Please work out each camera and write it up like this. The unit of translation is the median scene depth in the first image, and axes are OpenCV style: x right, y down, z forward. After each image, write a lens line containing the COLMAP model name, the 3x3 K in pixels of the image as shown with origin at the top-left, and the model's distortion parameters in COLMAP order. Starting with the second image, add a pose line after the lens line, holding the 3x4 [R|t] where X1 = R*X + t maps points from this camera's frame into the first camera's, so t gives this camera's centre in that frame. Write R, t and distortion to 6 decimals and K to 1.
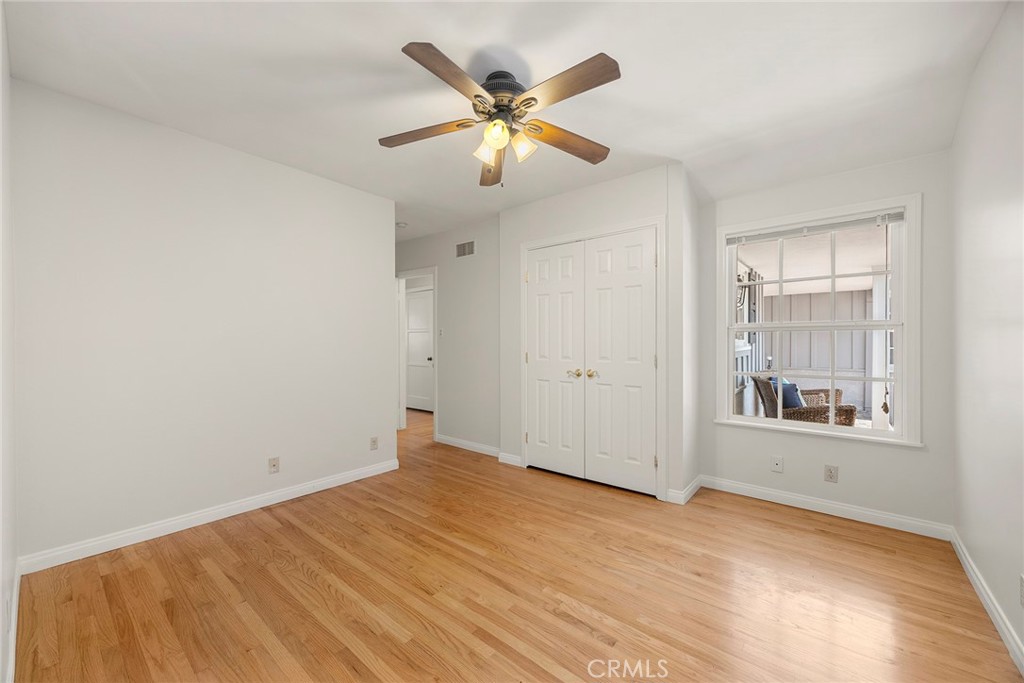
lens RADIAL K [[392.7, 0, 513.0], [0, 392.7, 344.9], [0, 0, 1]] dist [0.000328, 0.000147]
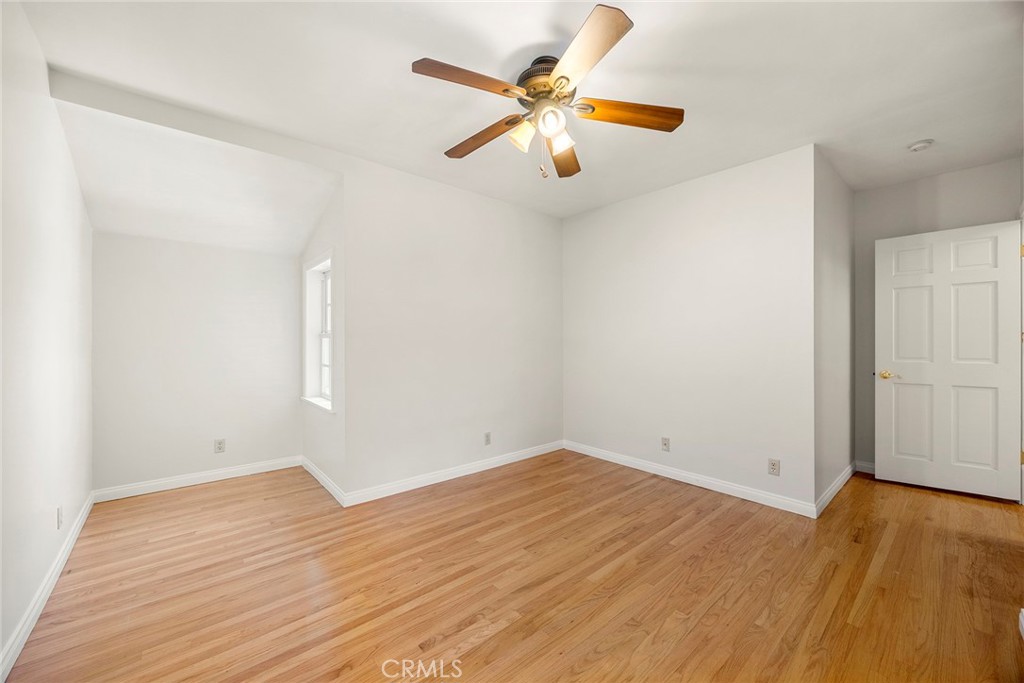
lens RADIAL K [[392.7, 0, 513.3], [0, 392.7, 339.1], [0, 0, 1]] dist [0.000328, 0.000147]
pose [[-0.170269, -0.001647, -0.985396, 0.775585], [-0.003705, 0.999993, -0.001031, -0.009430], [0.985391, 0.003475, -0.170274, 0.907348]]
